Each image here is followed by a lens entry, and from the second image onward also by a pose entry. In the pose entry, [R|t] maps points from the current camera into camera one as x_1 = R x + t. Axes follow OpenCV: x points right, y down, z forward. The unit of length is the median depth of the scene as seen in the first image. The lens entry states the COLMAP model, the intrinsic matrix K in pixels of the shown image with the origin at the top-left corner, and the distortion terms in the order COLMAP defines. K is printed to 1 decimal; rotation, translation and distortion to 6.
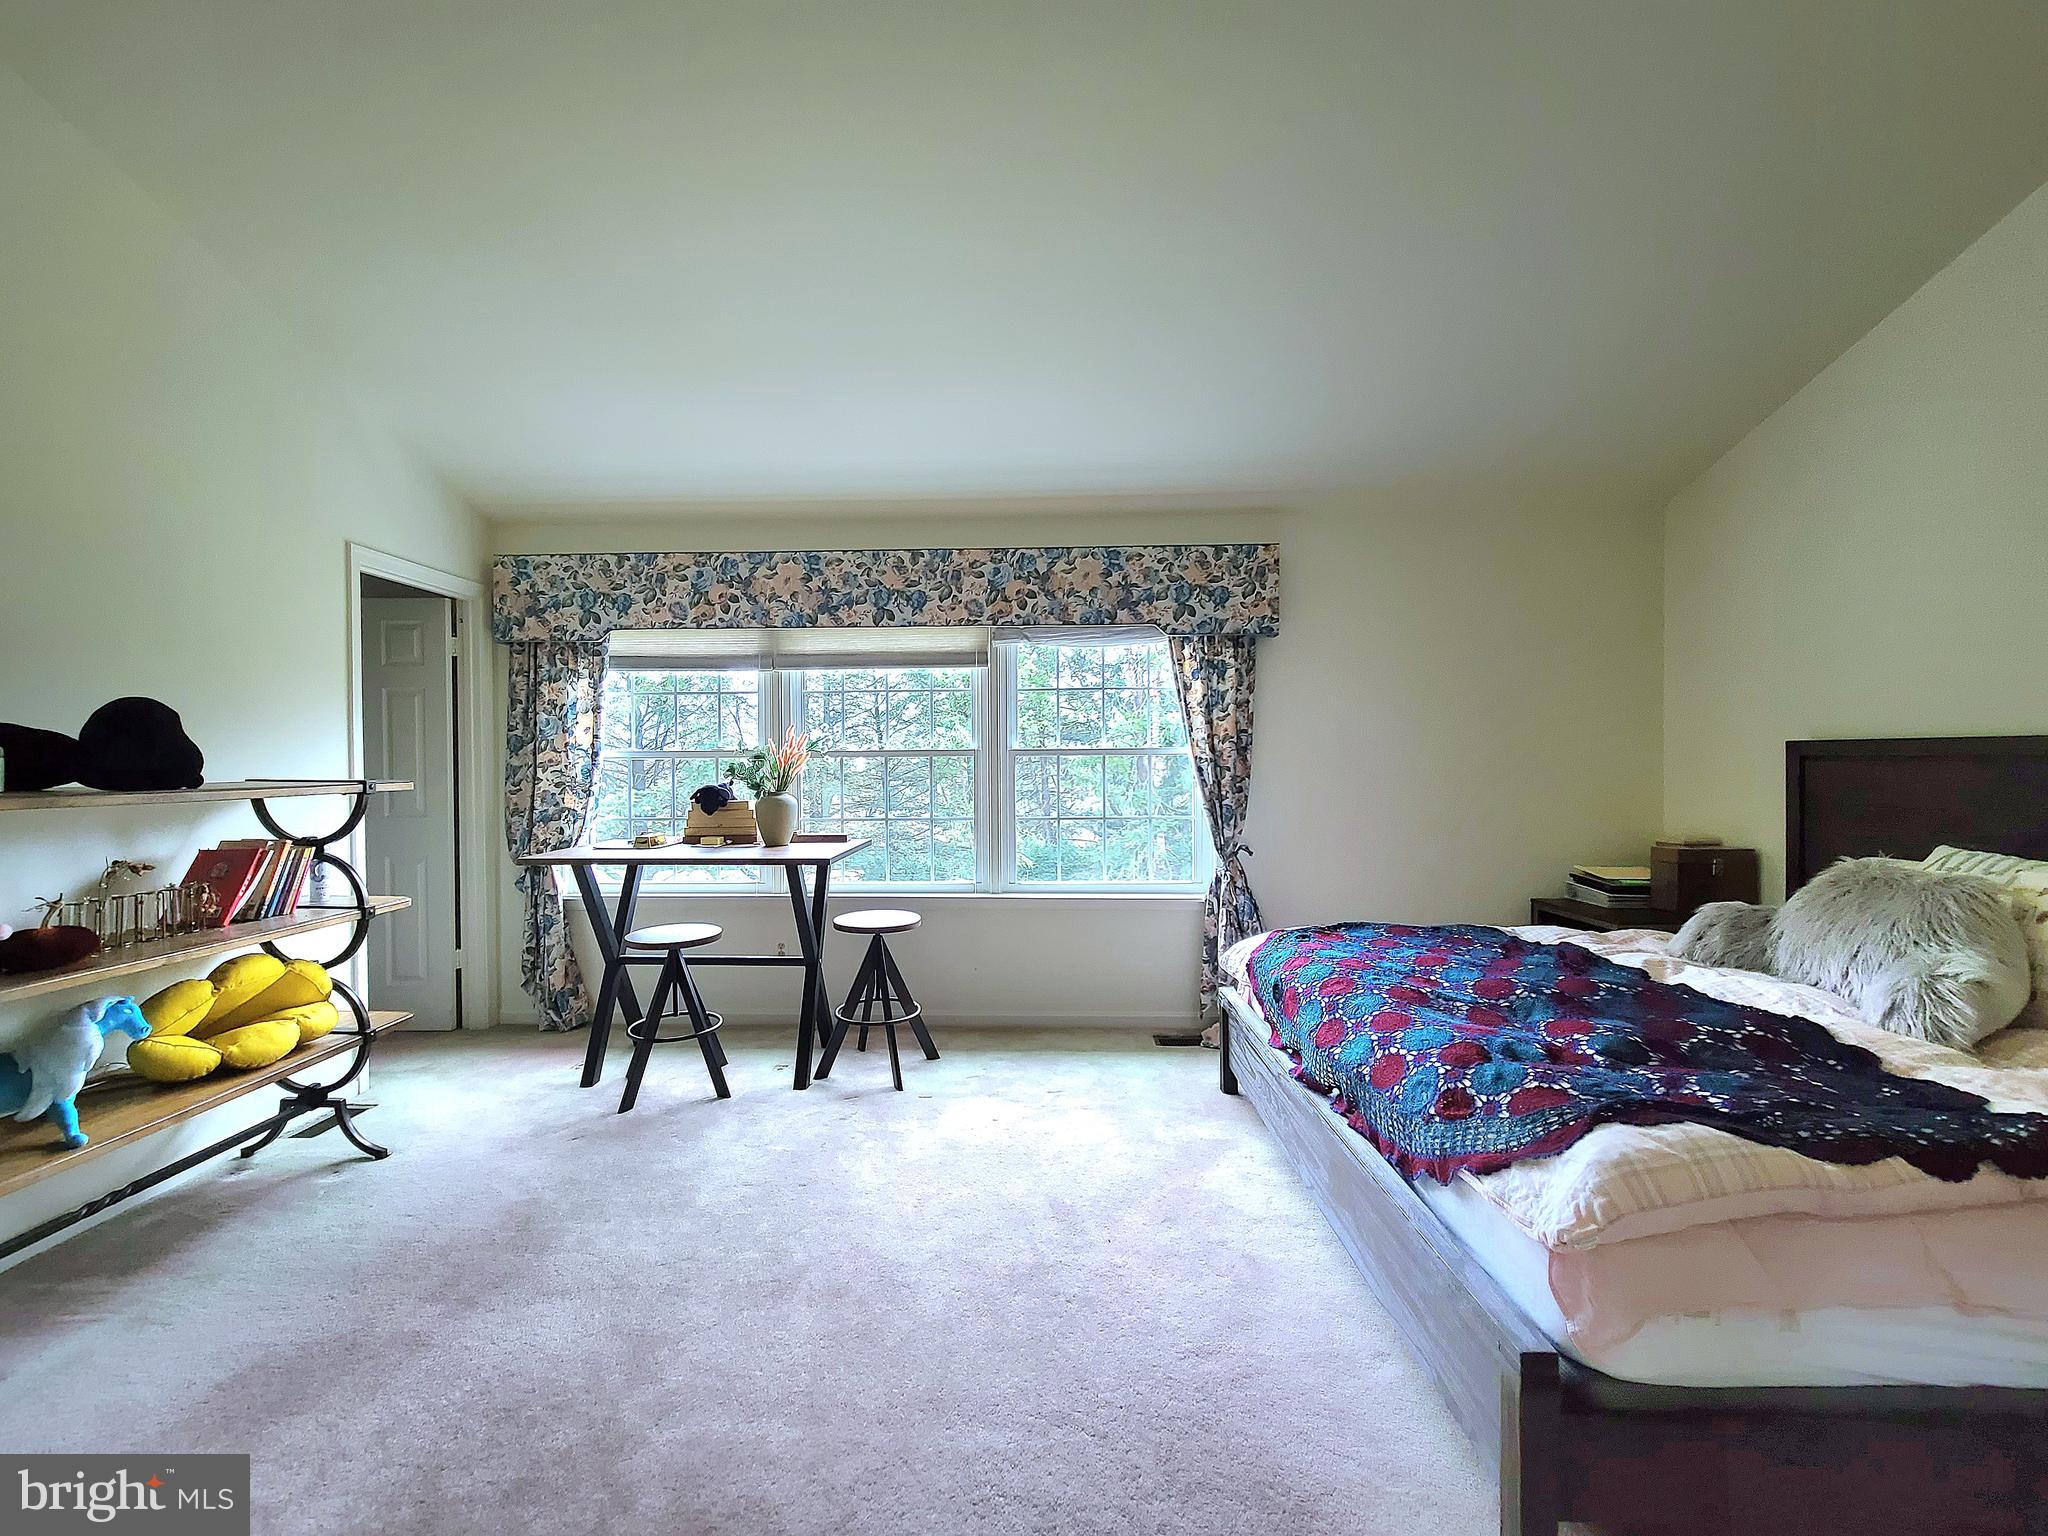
lens RADIAL K [[794.4, 0, 1010.3], [0, 794.4, 790.5], [0, 0, 1]] dist [-0.005370, 0.000796]
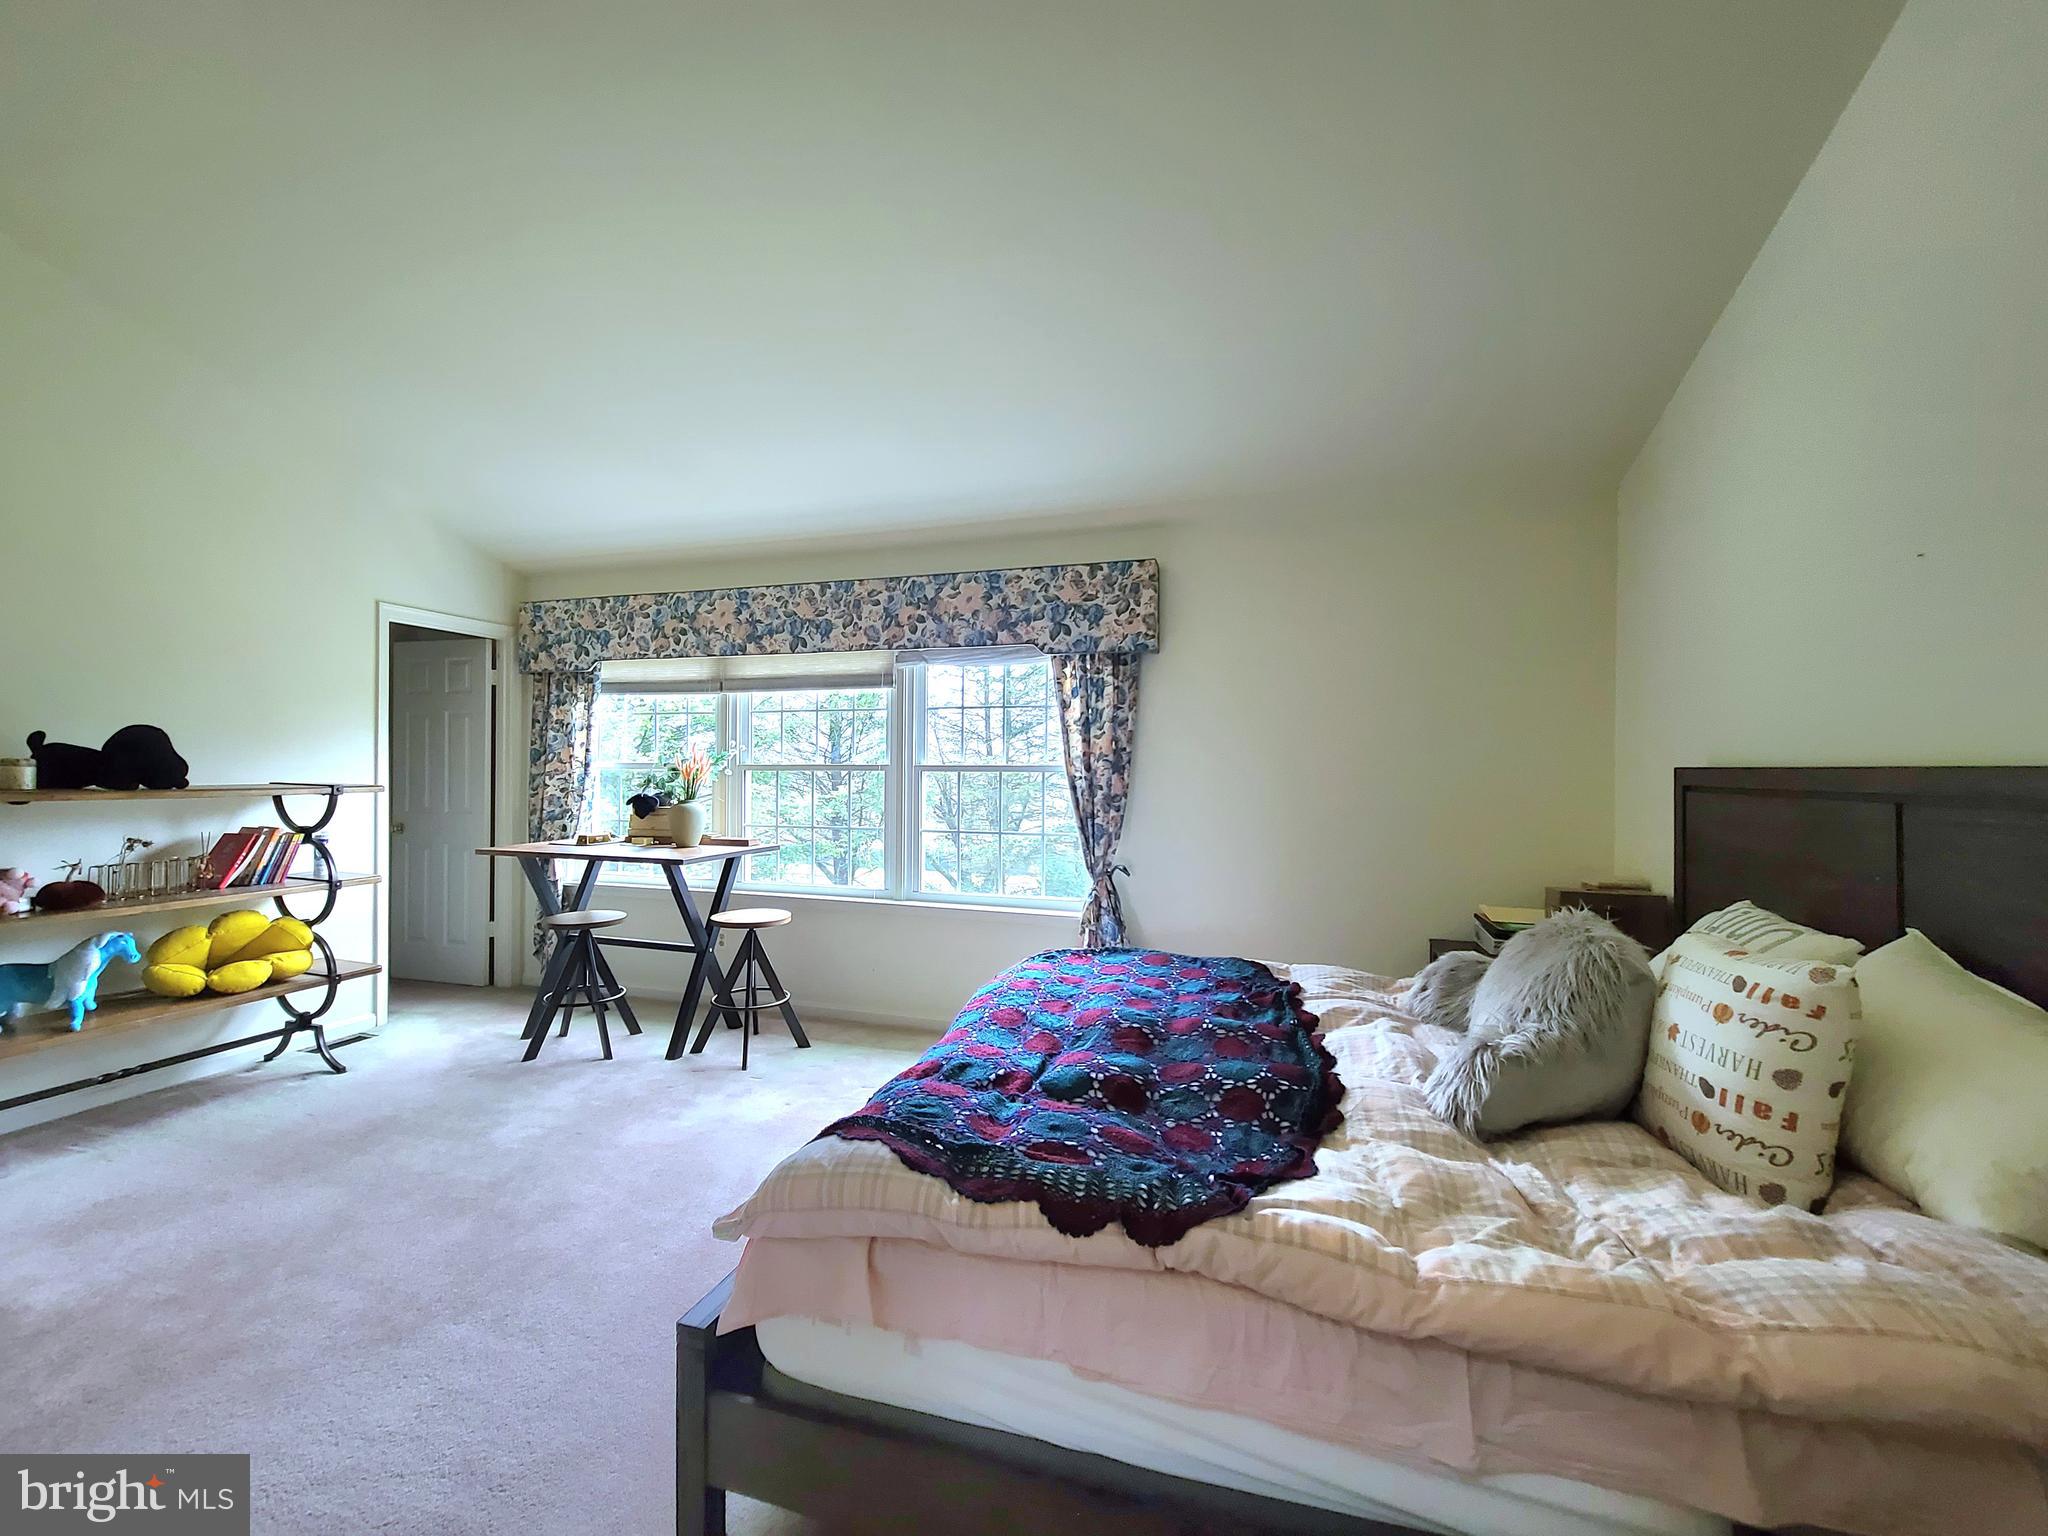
lens RADIAL K [[796.8, 0, 1041.1], [0, 796.8, 795.7], [0, 0, 1]] dist [-0.003795, -0.000052]
pose [[0.966412, 0.021595, -0.256090, 0.459278], [-0.023346, 0.999720, -0.003799, -0.011430], [0.255936, 0.009650, 0.966646, 0.016541]]
